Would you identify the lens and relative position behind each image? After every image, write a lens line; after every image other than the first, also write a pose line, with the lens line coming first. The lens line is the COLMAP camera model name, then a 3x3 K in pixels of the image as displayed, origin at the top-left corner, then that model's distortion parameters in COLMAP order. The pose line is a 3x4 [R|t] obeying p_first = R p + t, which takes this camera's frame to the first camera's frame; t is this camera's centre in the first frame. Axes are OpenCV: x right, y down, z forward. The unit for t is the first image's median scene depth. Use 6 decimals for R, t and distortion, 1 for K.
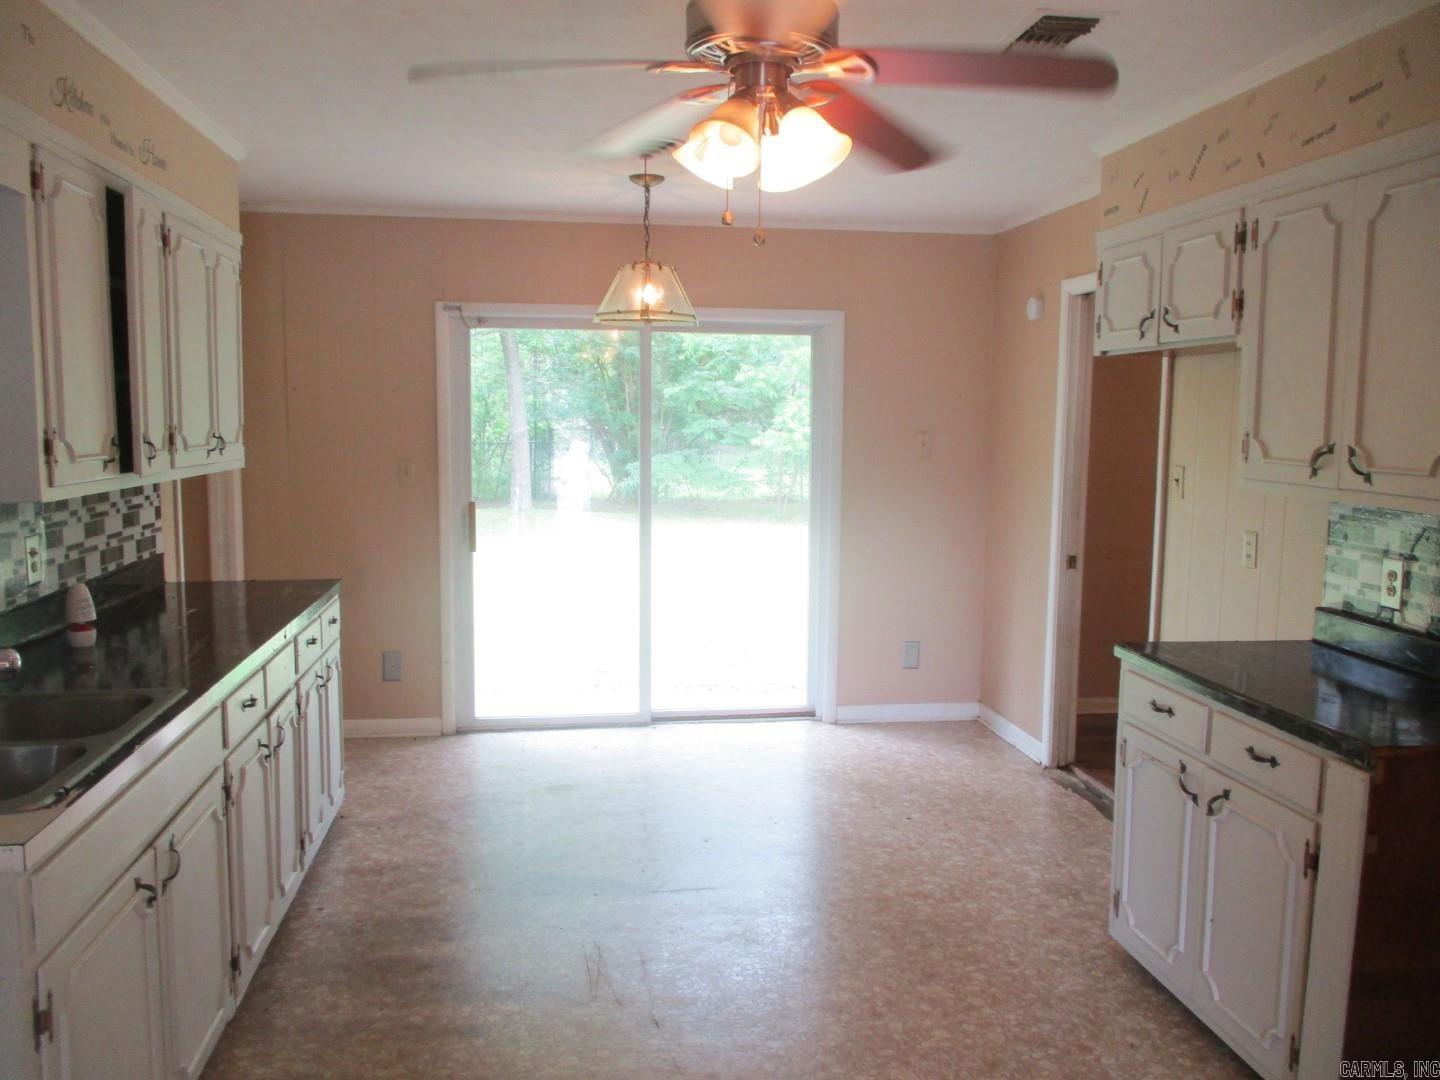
lens RADIAL K [[1181.2, 0, 718.9], [0, 1181.2, 535.9], [0, 0, 1]] dist [-0.015377, -0.007511]
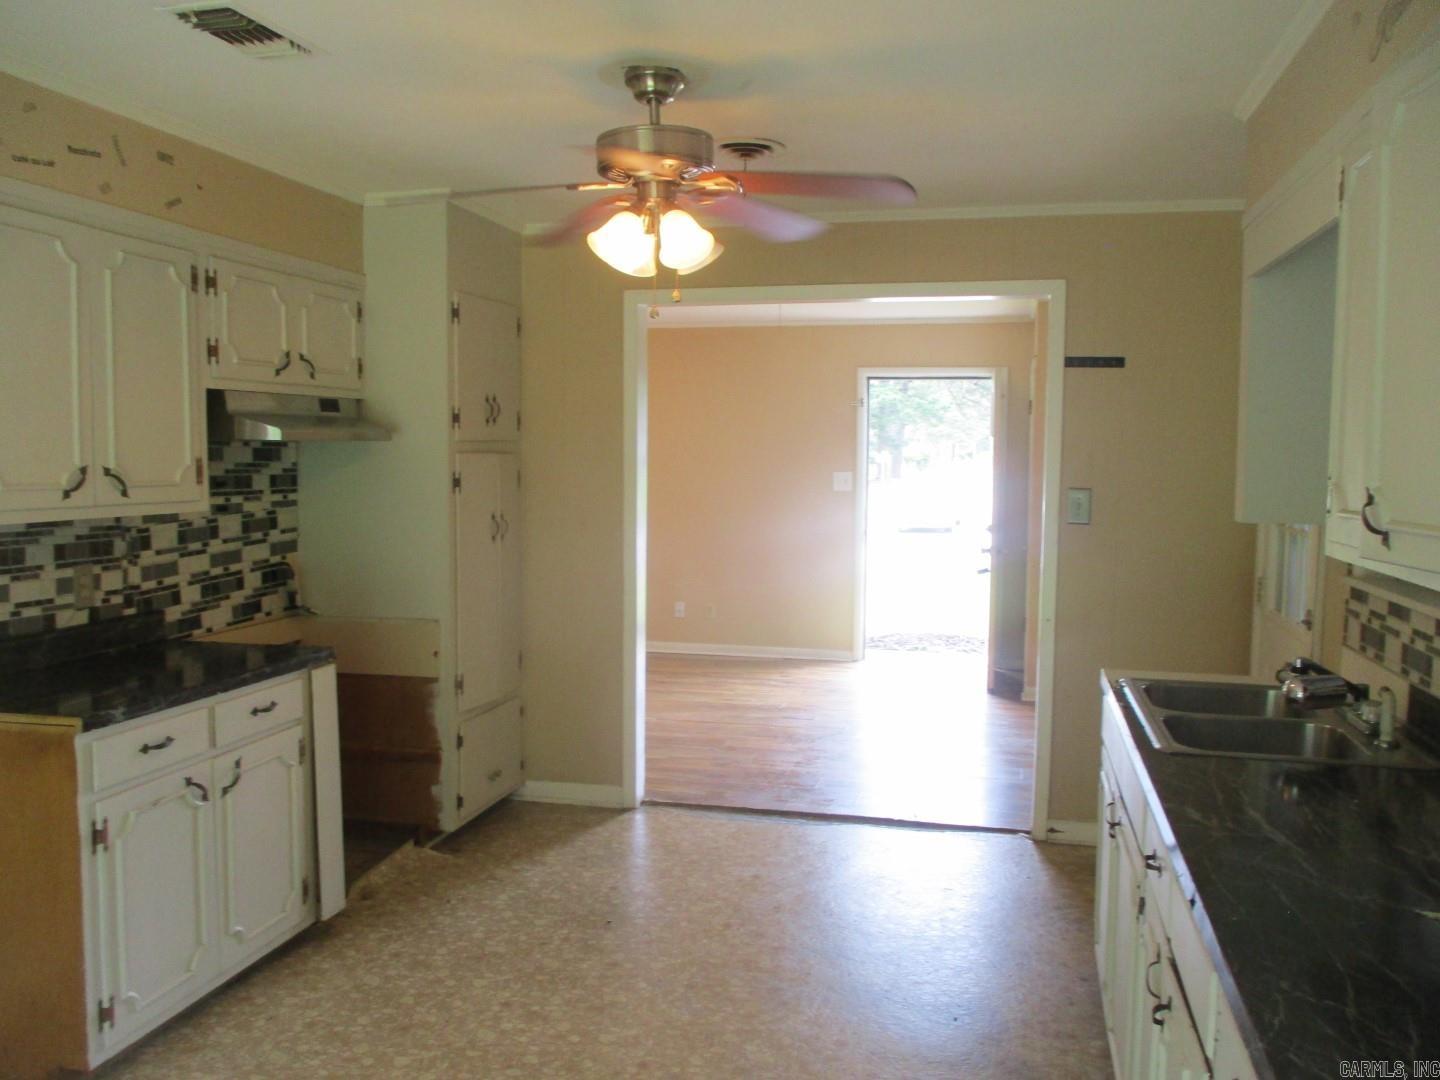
lens RADIAL K [[1181.2, 0, 720.1], [0, 1181.2, 544.7], [0, 0, 1]] dist [-0.015377, -0.007511]
pose [[-0.928285, -0.046834, 0.368908, -0.427551], [0.021219, 0.983751, 0.178282, -0.189981], [-0.371264, 0.173324, -0.912207, 1.798698]]
